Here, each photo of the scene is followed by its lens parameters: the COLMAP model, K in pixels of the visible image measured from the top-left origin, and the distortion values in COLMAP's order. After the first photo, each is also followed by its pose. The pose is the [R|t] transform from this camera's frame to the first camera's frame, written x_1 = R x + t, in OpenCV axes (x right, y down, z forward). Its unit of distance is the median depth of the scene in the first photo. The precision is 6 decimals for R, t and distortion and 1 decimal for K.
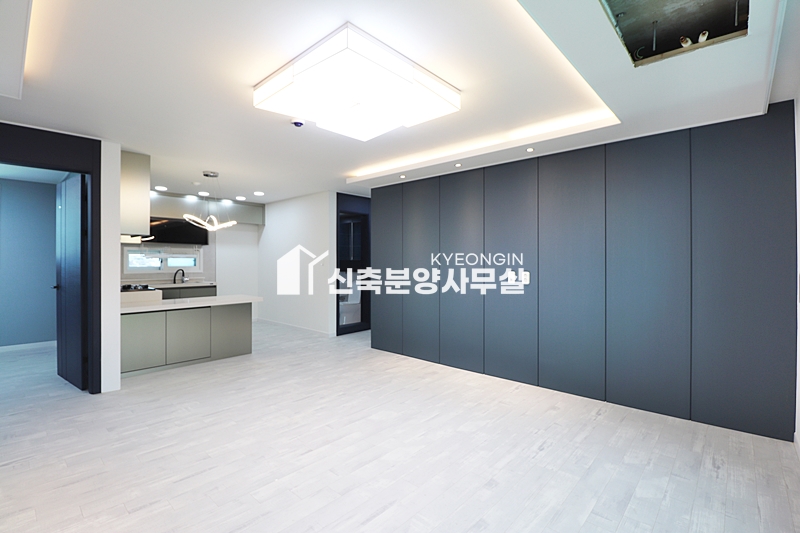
lens RADIAL K [[368.4, 0, 404.7], [0, 368.4, 254.4], [0, 0, 1]] dist [-0.003464, -0.011432]
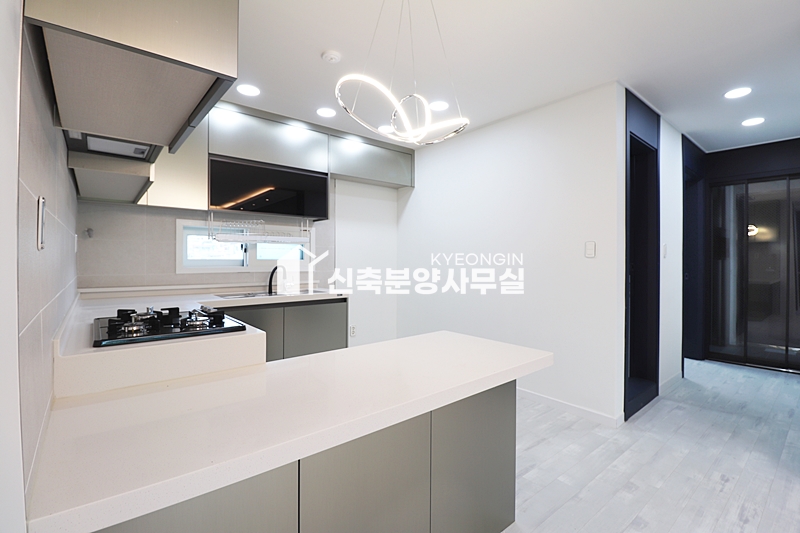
lens RADIAL K [[368.4, 0, 413.5], [0, 368.4, 254.8], [0, 0, 1]] dist [-0.003464, -0.011432]
pose [[0.988206, -0.000116, -0.153132, -0.694541], [0.002323, 0.999896, 0.014231, 0.037666], [0.153114, -0.014418, 0.988103, 1.041562]]
